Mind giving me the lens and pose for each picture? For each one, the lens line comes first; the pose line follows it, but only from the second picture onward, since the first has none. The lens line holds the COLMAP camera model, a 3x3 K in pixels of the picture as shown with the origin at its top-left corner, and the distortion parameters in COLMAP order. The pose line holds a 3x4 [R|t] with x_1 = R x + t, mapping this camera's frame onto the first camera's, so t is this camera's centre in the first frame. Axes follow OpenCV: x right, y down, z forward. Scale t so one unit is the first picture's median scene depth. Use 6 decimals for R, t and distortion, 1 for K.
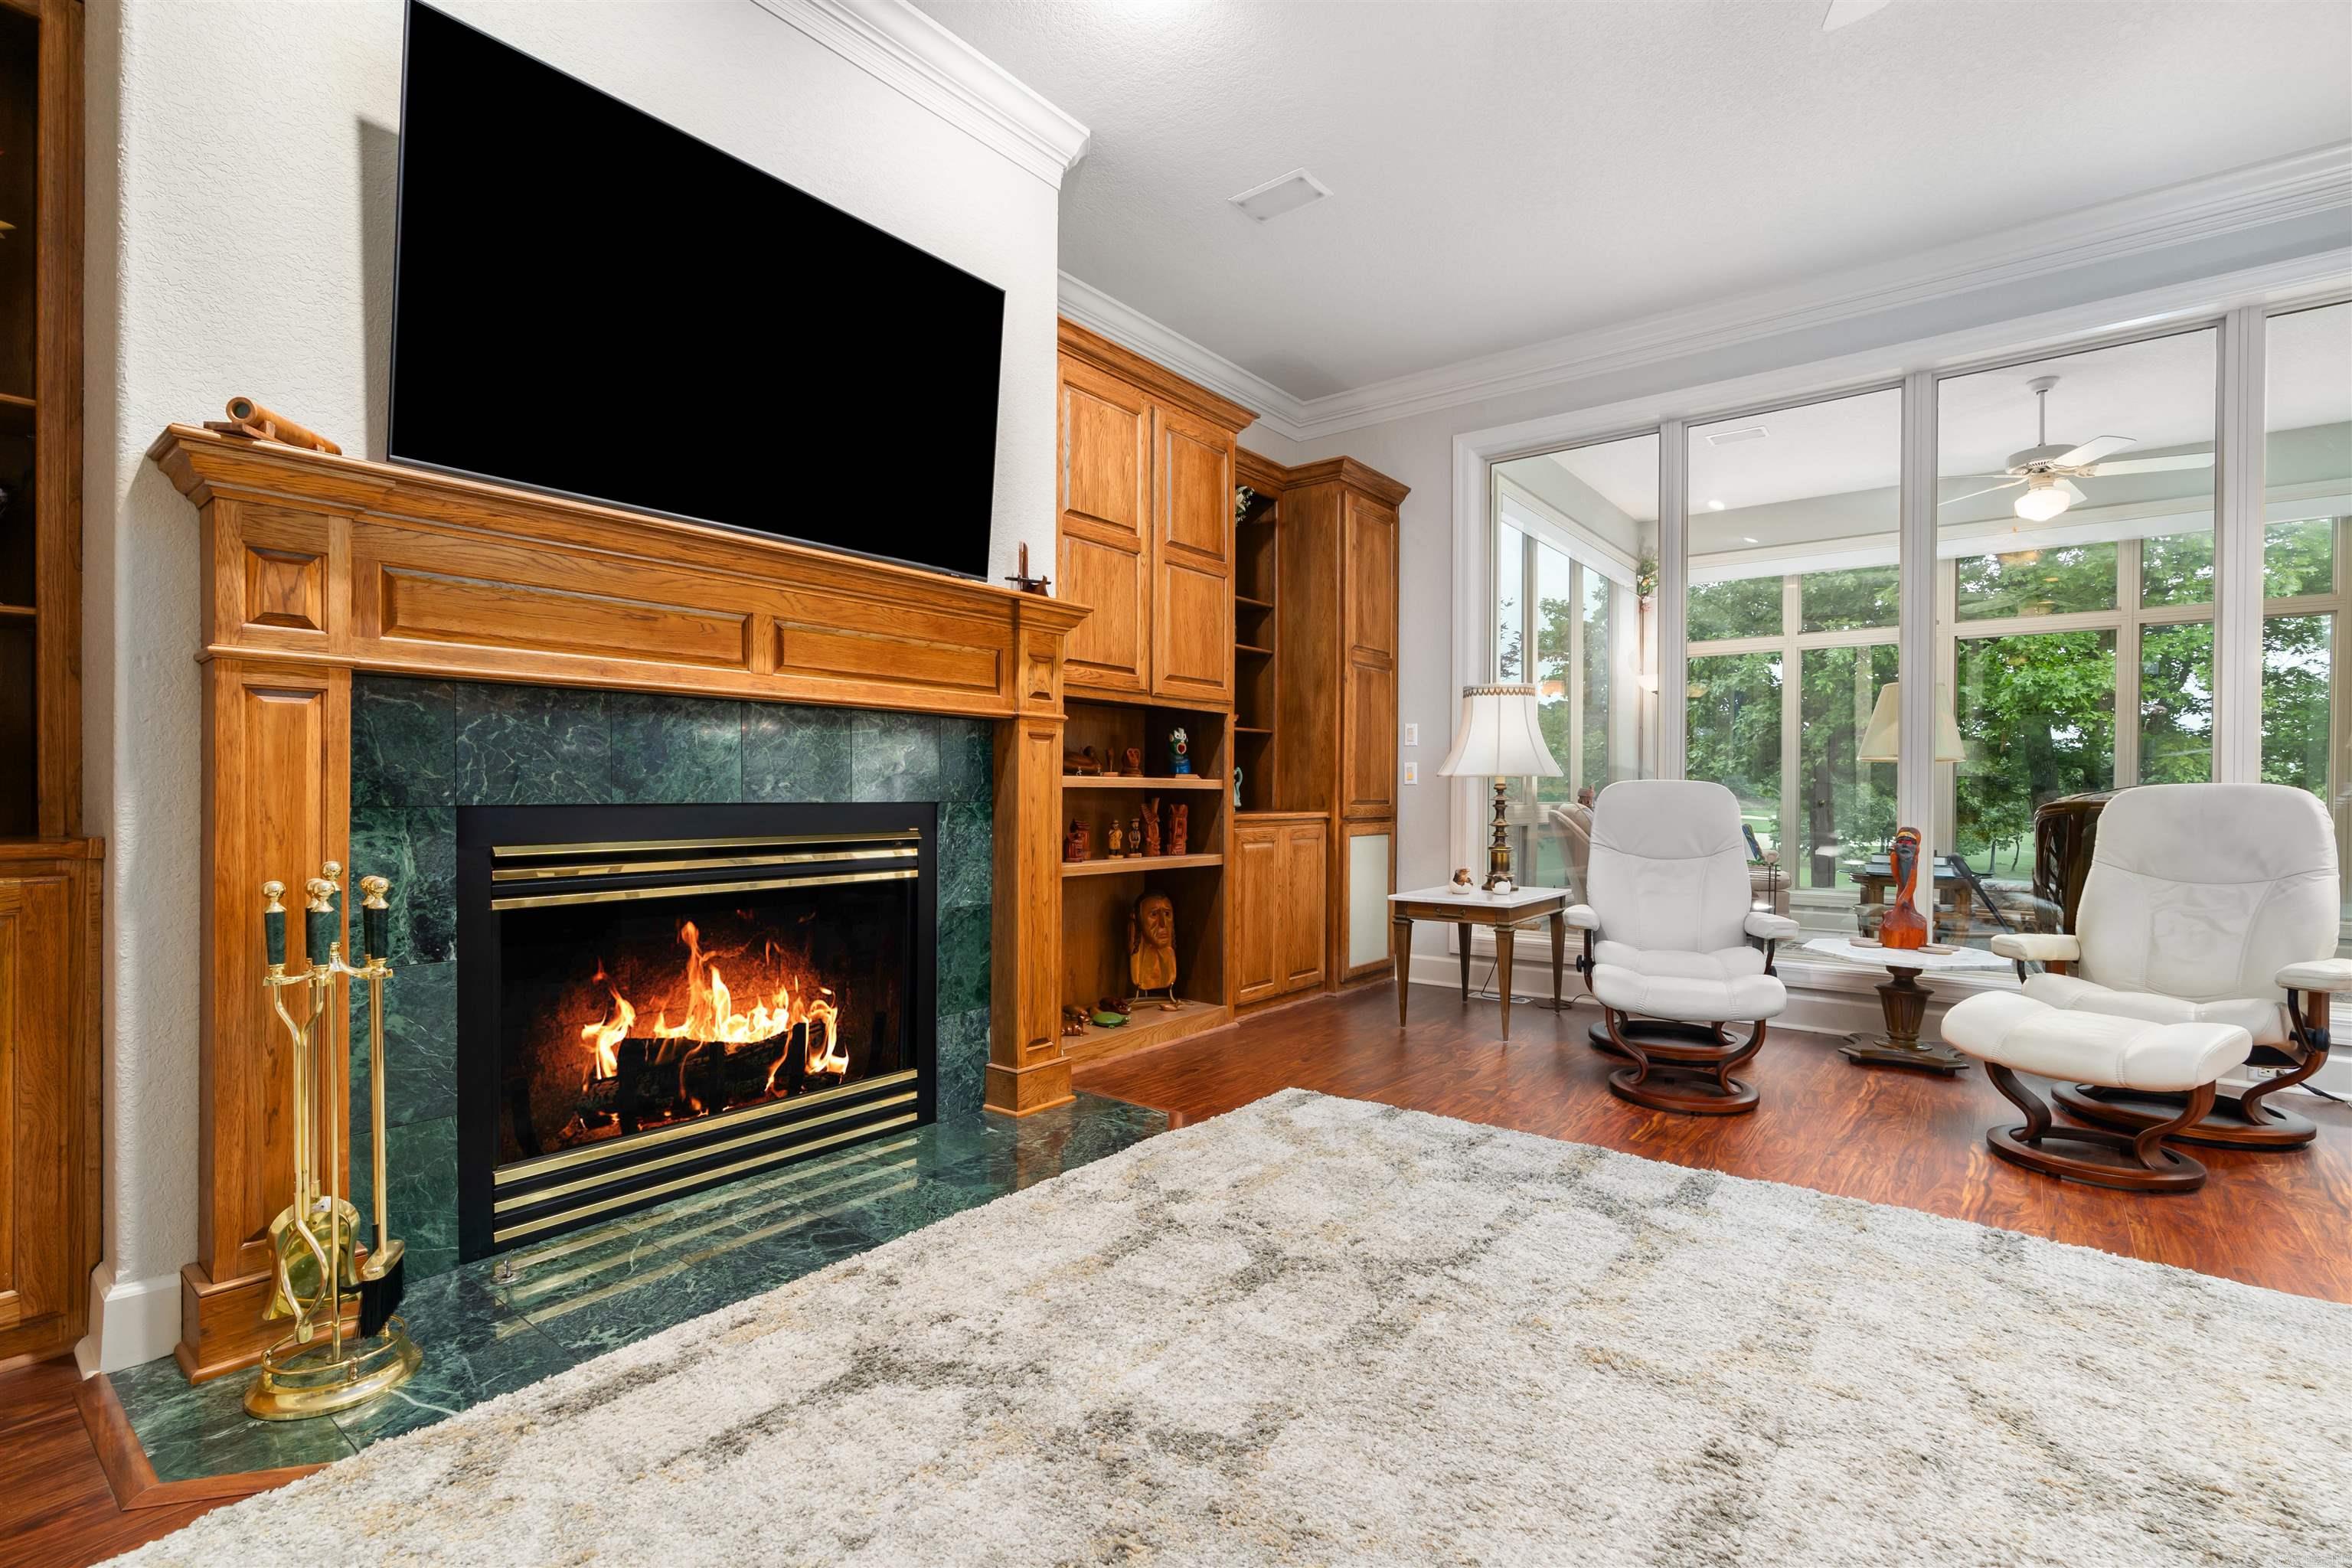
lens RADIAL K [[1076.8, 0, 1160.4], [0, 1076.8, 794.3], [0, 0, 1]] dist [-0.004209, -0.000289]
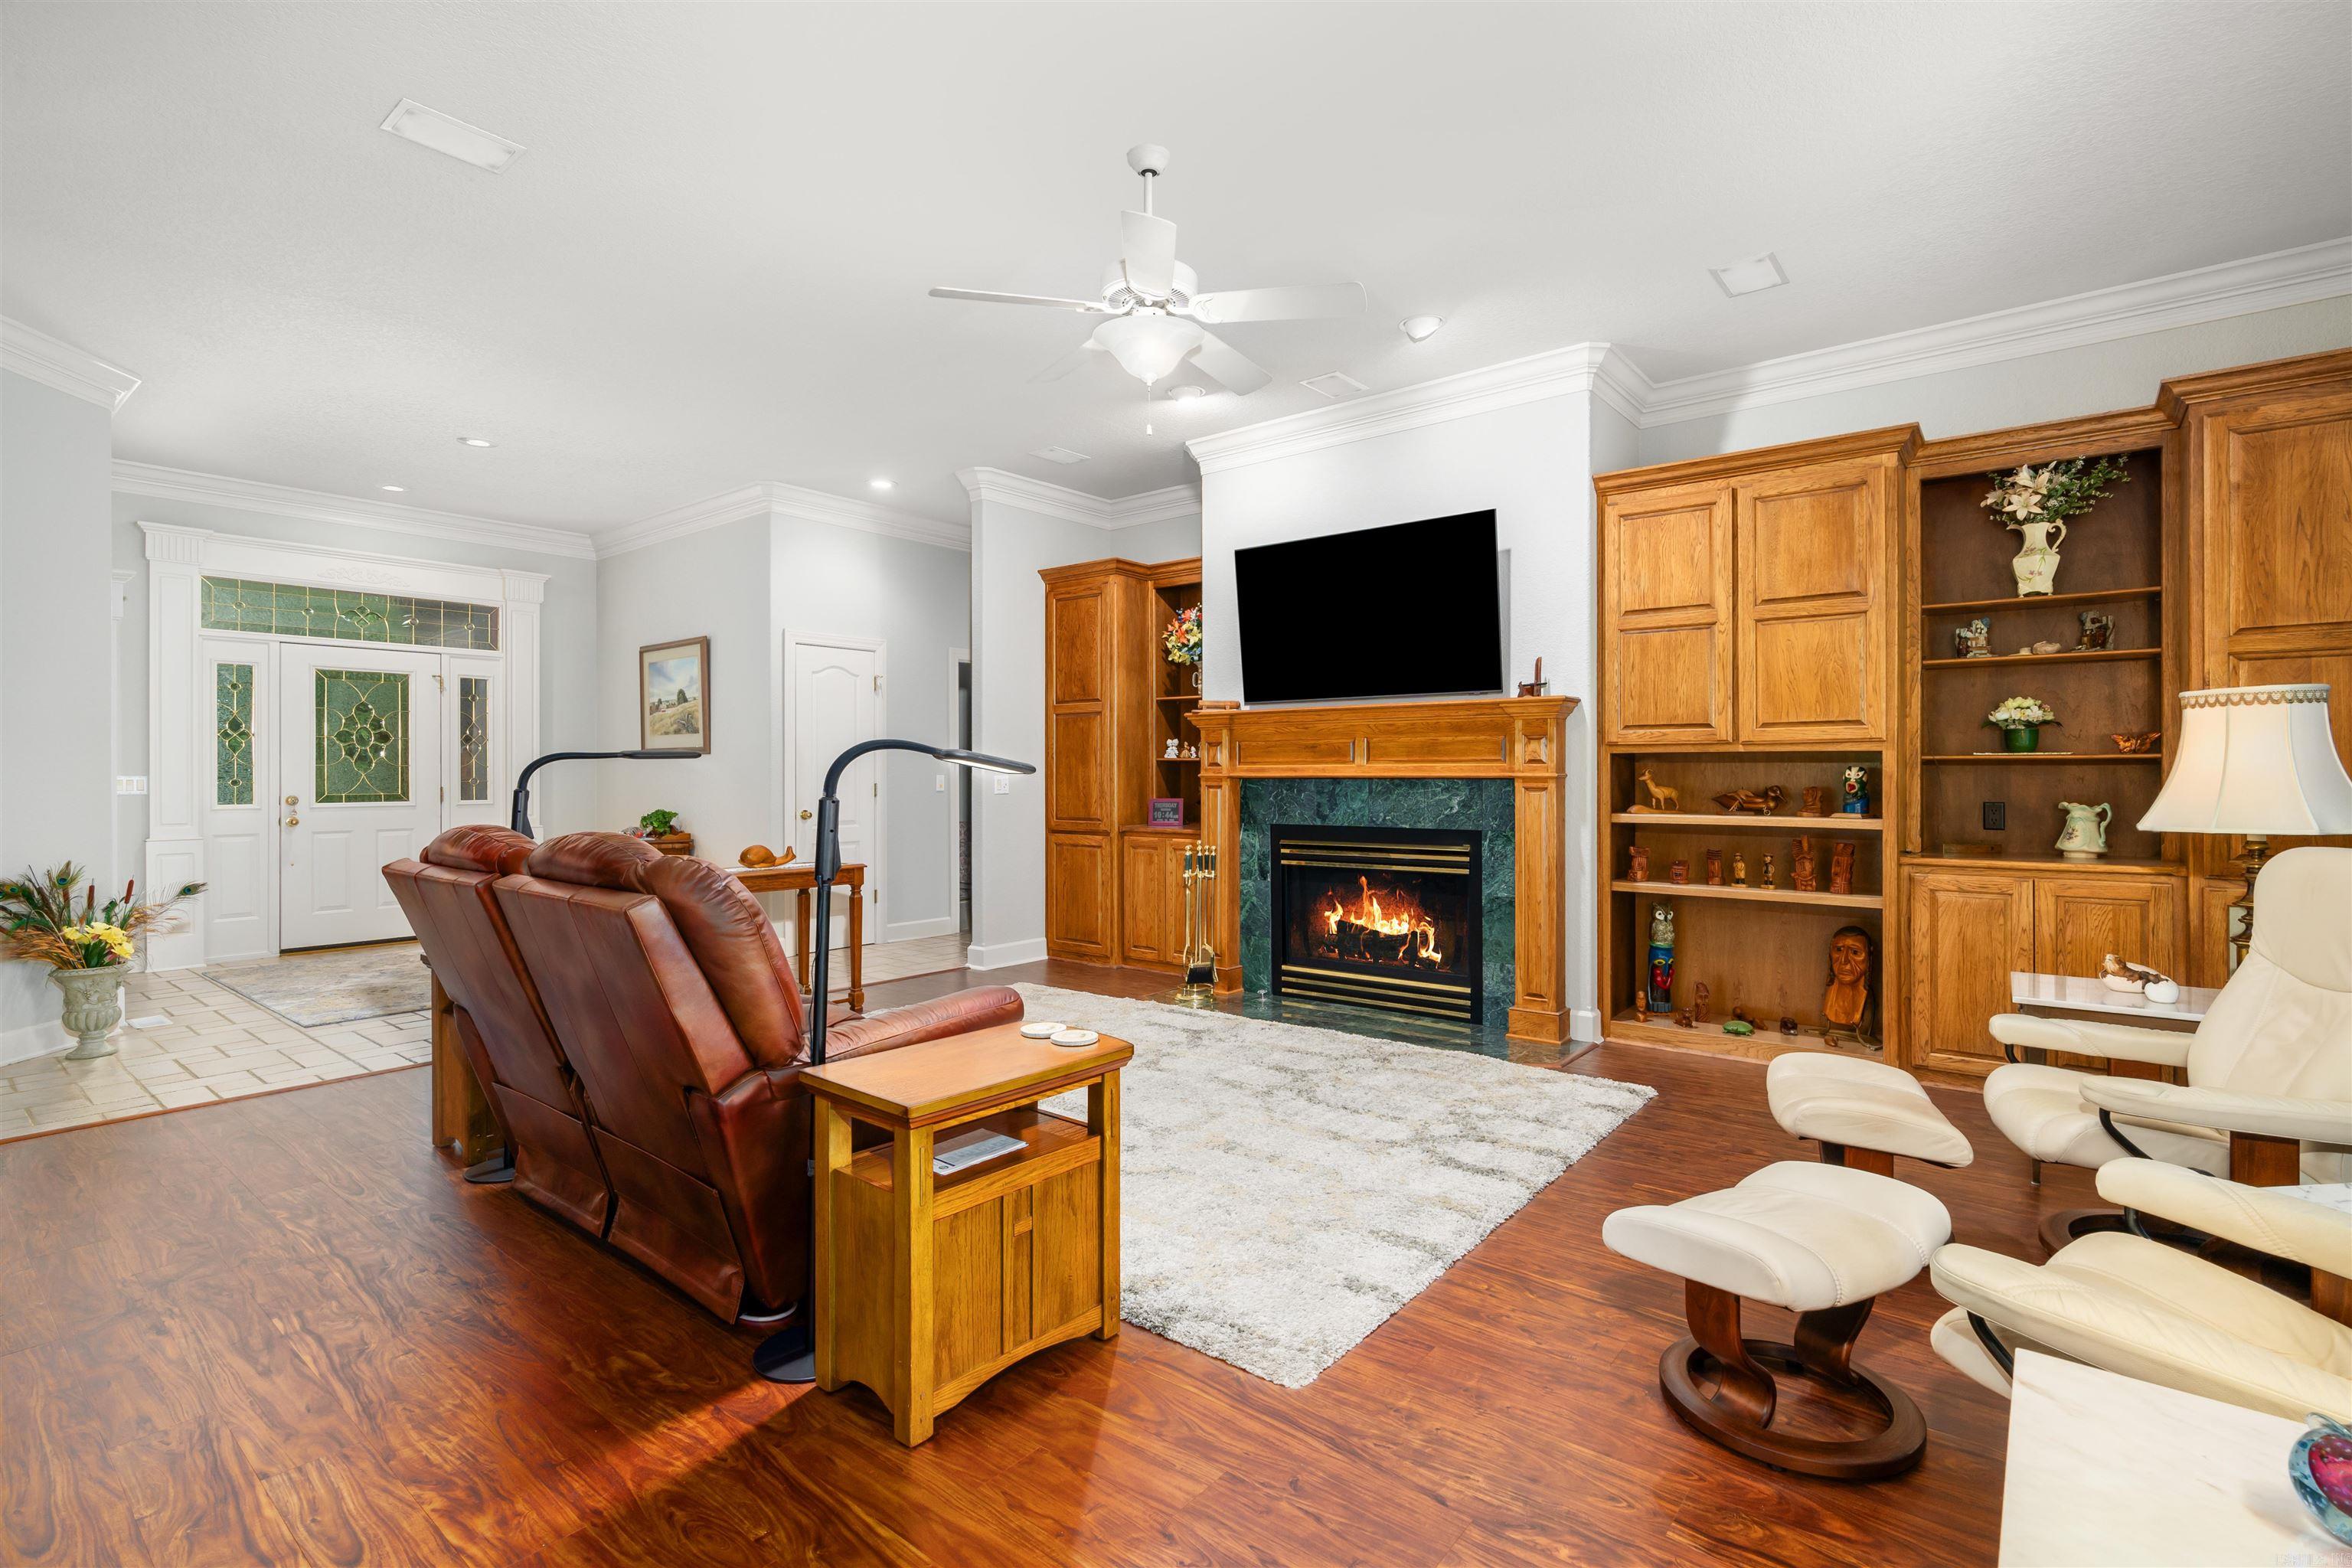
lens RADIAL K [[1076.8, 0, 1183.7], [0, 1076.8, 778.8], [0, 0, 1]] dist [-0.004209, -0.000289]
pose [[0.000576, -0.002700, -0.999996, 1.443749], [-0.002249, 0.999994, -0.002701, -0.066081], [0.999997, 0.002251, 0.000569, 0.545989]]
